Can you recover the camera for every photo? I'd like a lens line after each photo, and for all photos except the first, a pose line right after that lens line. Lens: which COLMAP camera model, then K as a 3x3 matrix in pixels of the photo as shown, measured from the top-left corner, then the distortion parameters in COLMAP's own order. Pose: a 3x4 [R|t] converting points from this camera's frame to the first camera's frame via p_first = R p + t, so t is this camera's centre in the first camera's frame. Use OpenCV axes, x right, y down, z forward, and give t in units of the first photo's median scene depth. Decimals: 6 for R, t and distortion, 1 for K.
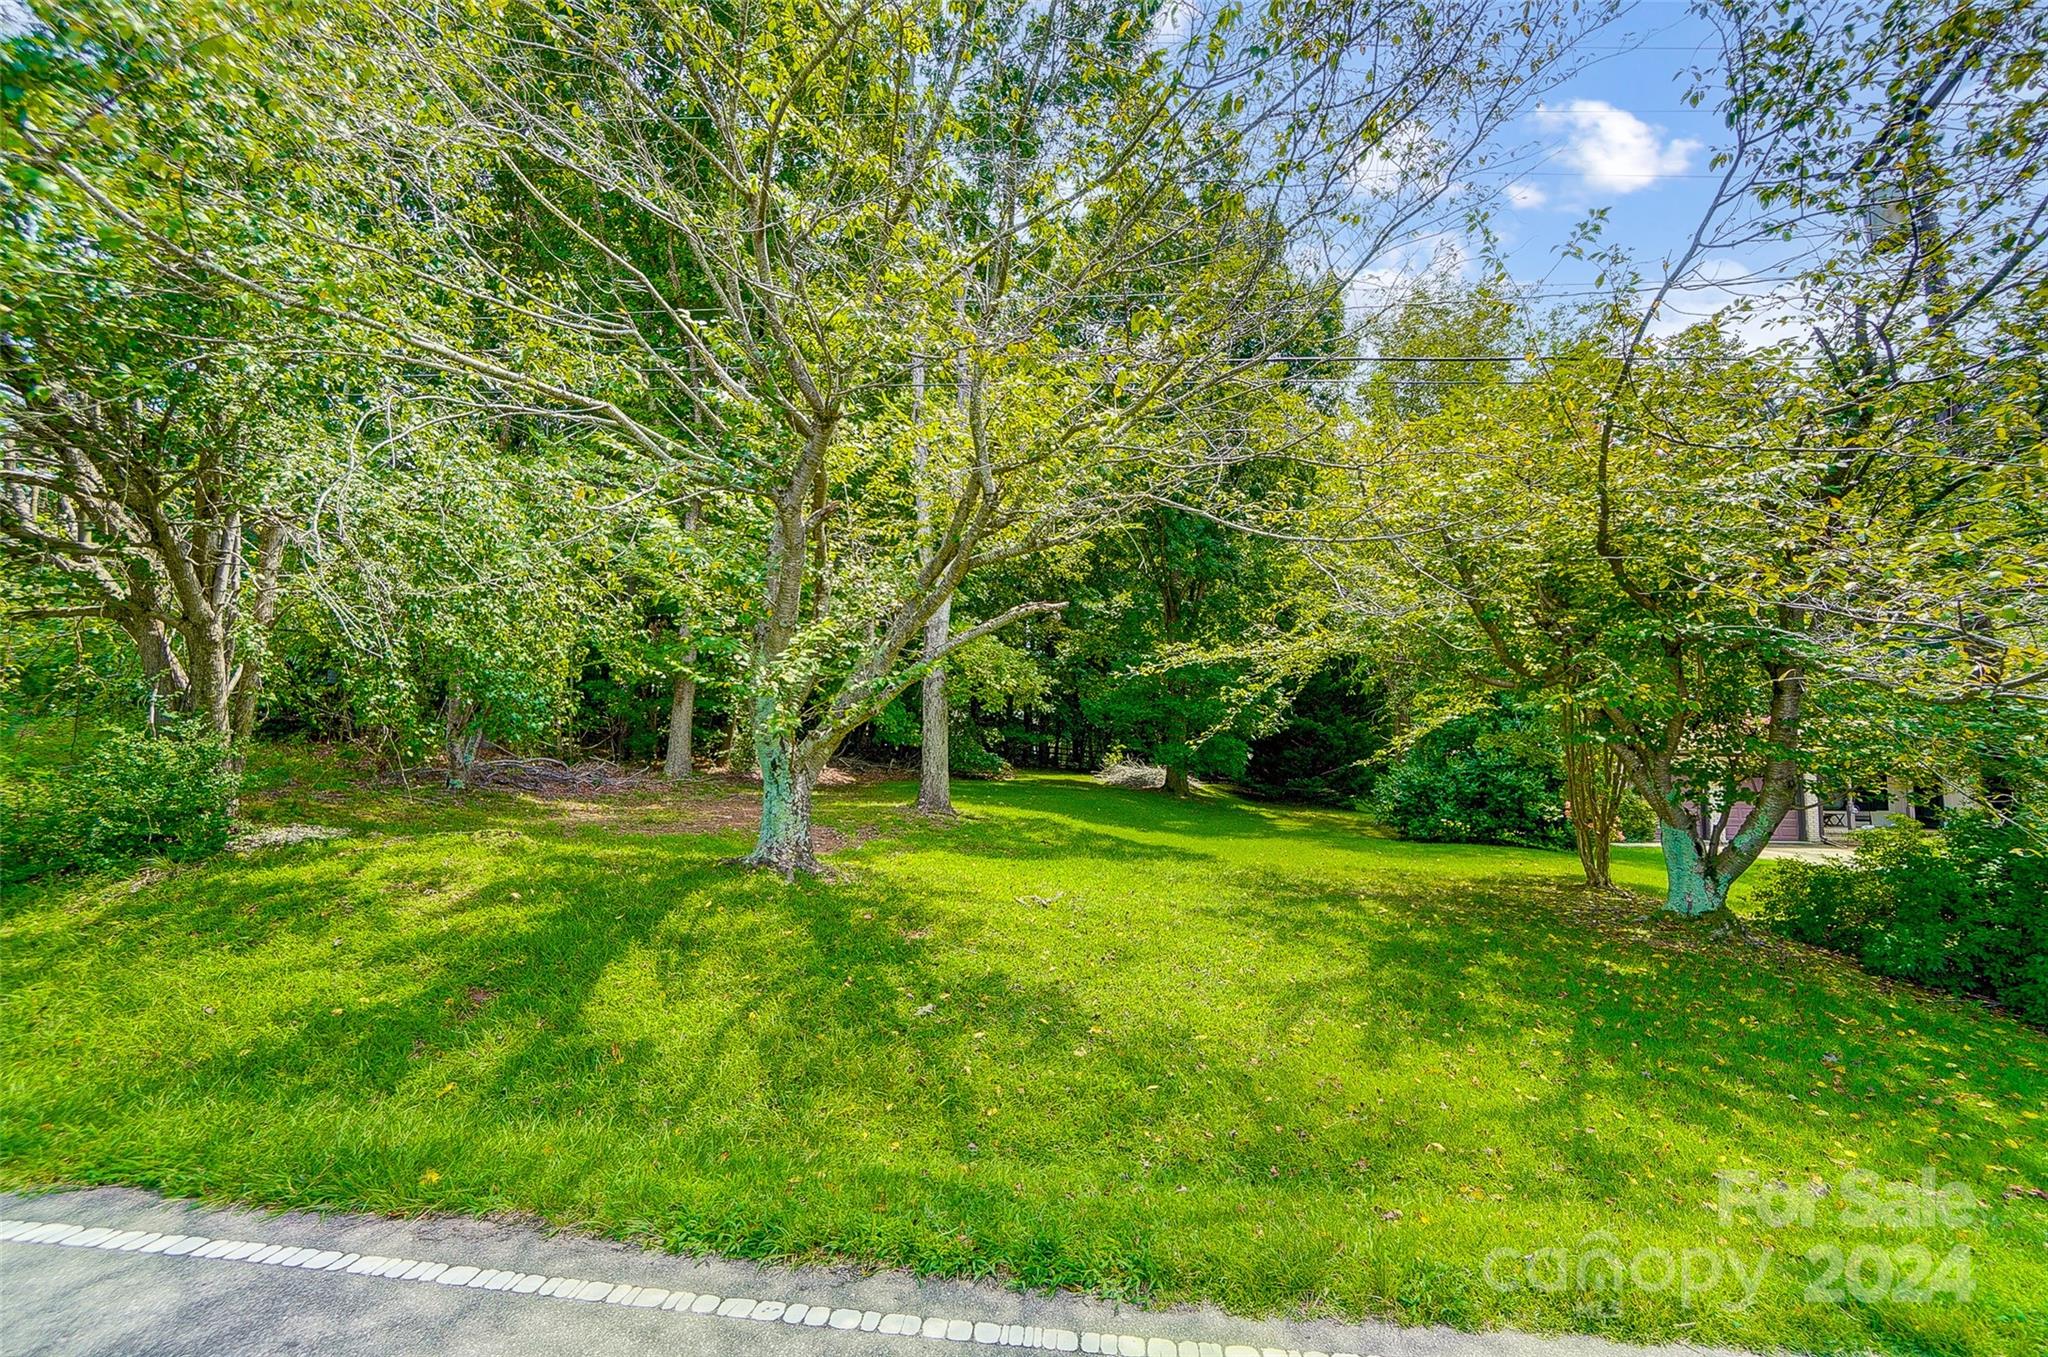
lens RADIAL K [[865.2, 0, 1028.3], [0, 865.2, 676.3], [0, 0, 1]] dist [0.004647, -0.000293]
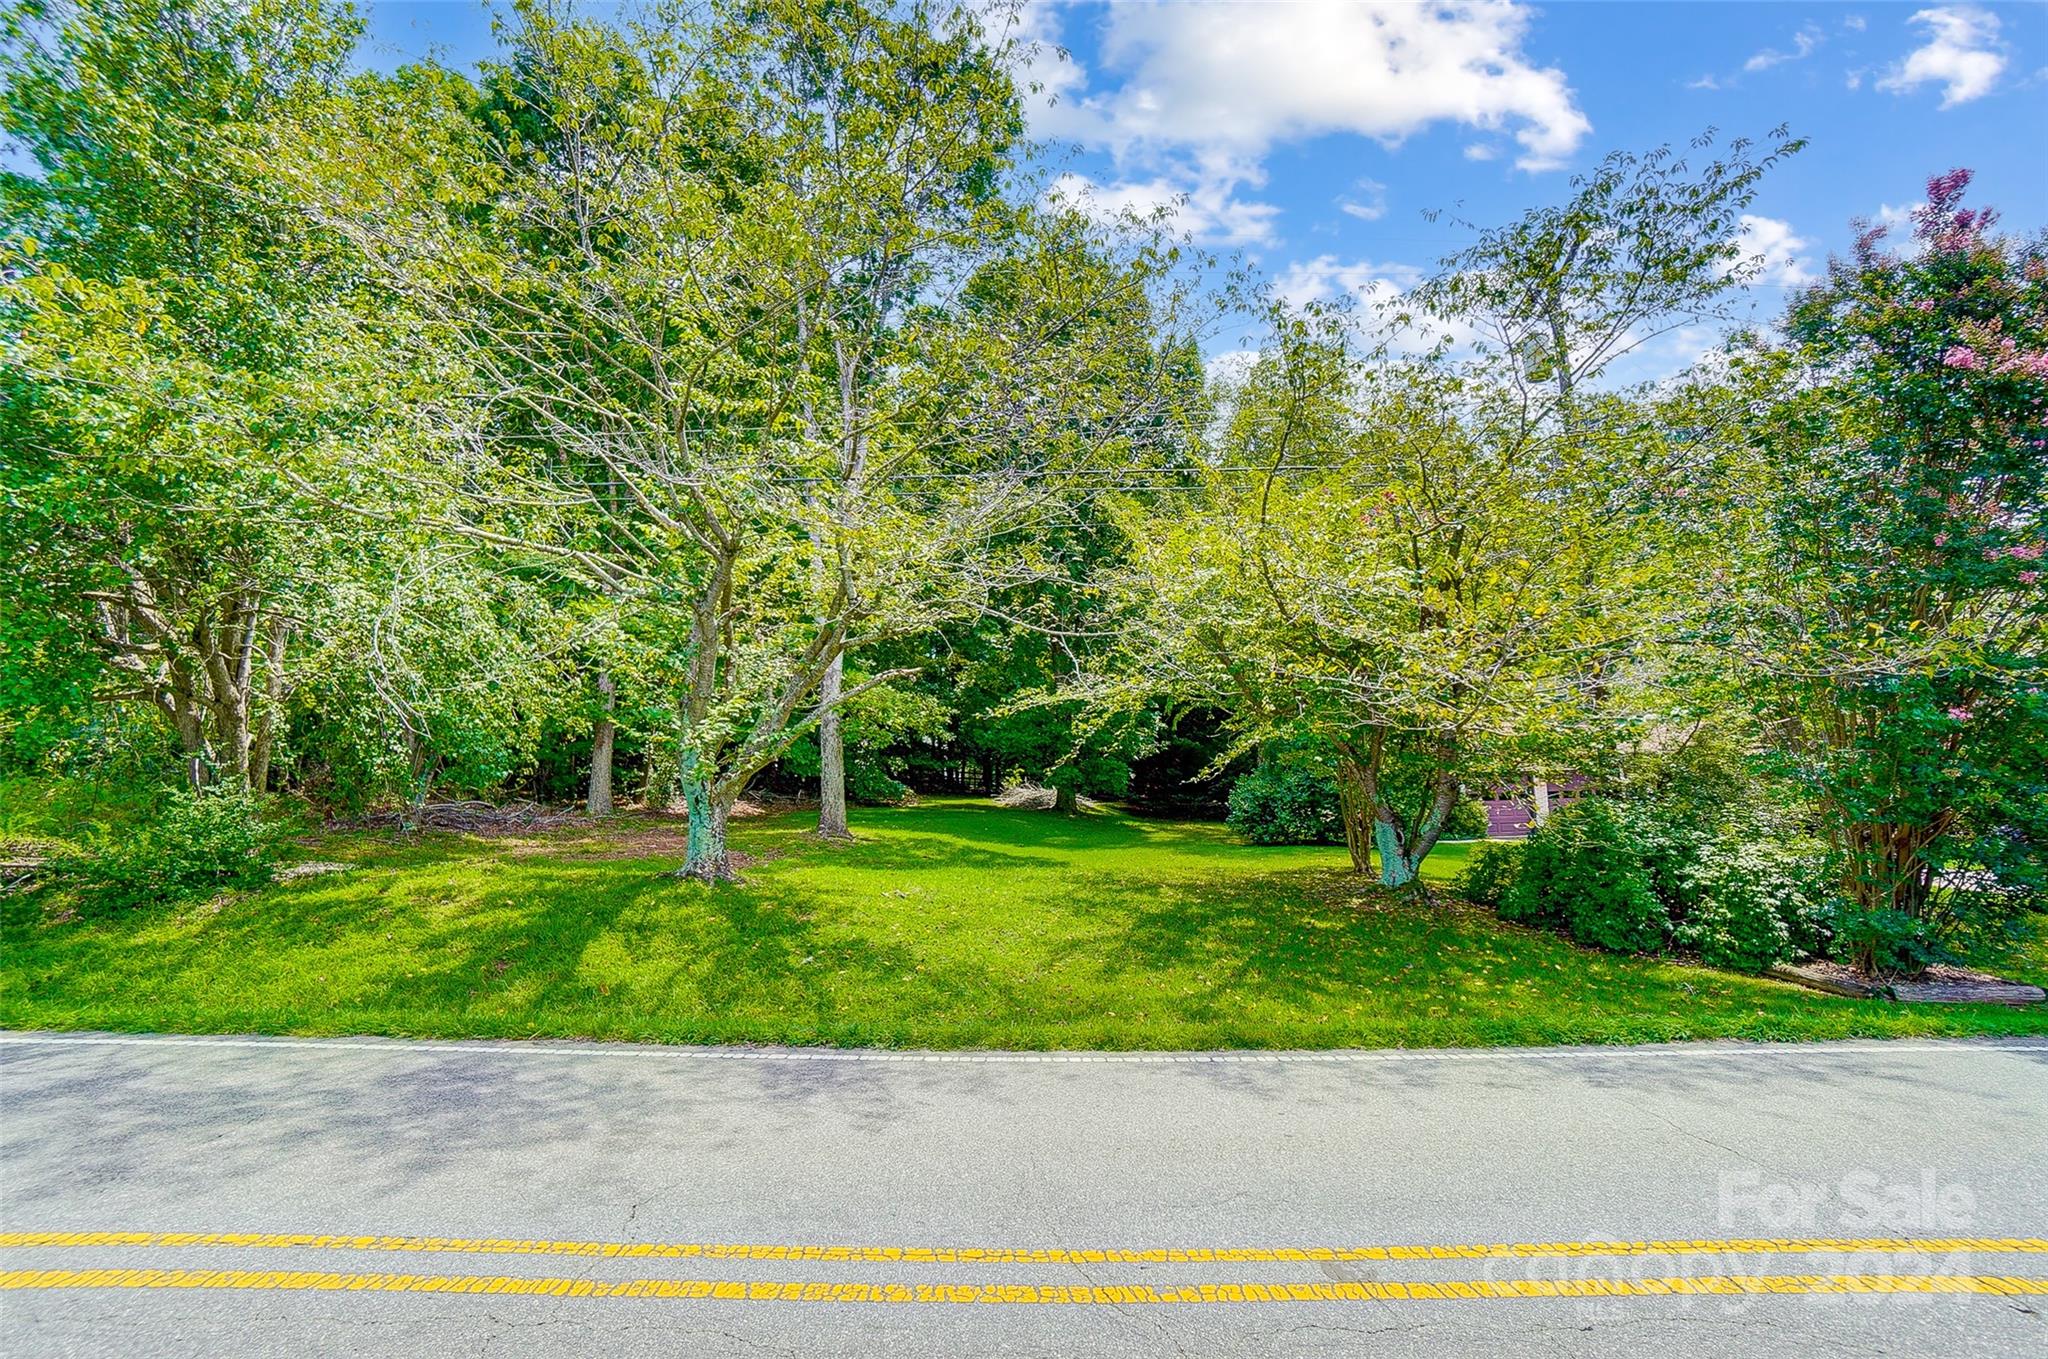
lens RADIAL K [[942.0, 0, 1023.6], [0, 942.0, 677.1], [0, 0, 1]] dist [-0.001793, 0.000641]
pose [[0.997319, -0.027646, 0.067755, 0.111172], [0.028645, 0.999494, -0.013827, -0.051677], [-0.067338, 0.015730, 0.997606, -0.470054]]
